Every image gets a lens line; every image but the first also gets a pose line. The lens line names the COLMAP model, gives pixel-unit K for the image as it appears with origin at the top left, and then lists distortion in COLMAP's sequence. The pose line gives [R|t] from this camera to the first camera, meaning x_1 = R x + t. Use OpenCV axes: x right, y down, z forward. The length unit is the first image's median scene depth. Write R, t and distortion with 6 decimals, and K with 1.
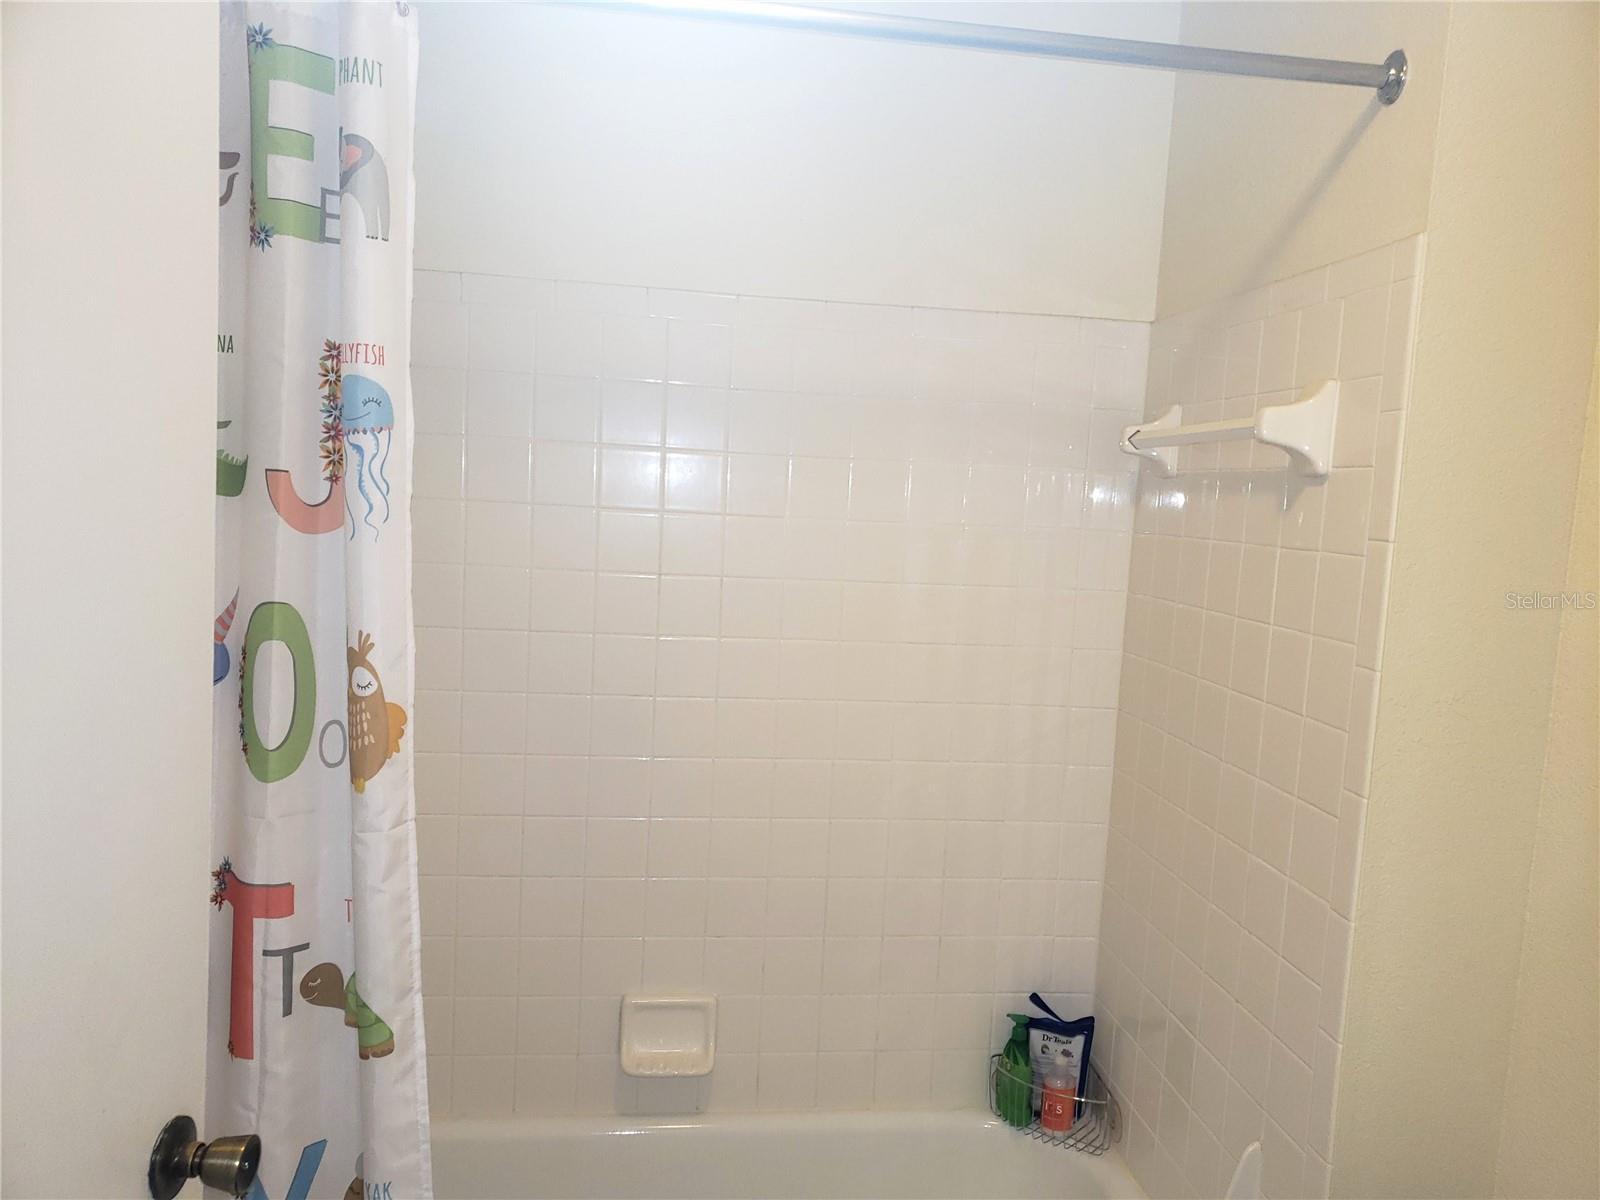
lens RADIAL K [[1251.2, 0, 800.0], [0, 1251.2, 600.0], [0, 0, 1]] dist [0.019907, -0.000674]
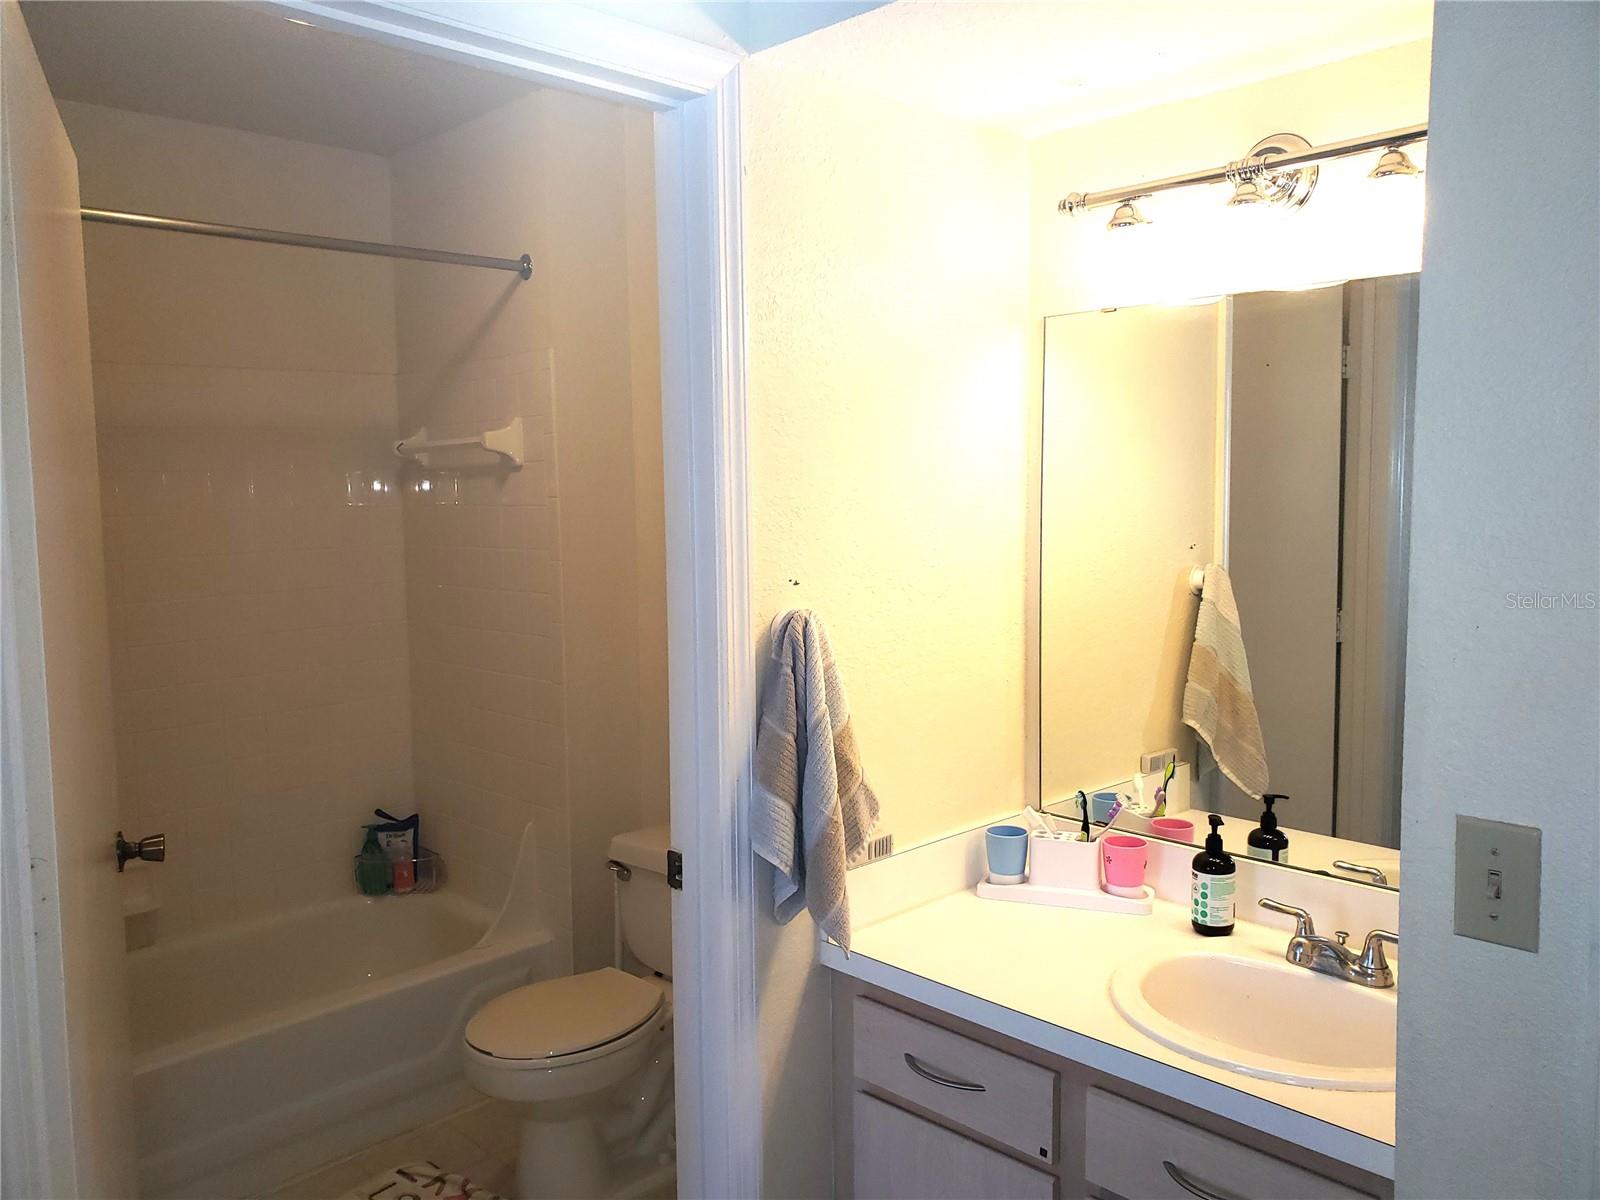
lens RADIAL K [[1257.8, 0, 800.0], [0, 1257.8, 600.0], [0, 0, 1]] dist [0.175747, -0.000102]
pose [[0.796539, -0.123124, 0.591917, -0.314381], [0.120139, 0.991754, 0.044622, 0.051613], [-0.592530, 0.035569, 0.804763, -0.609895]]
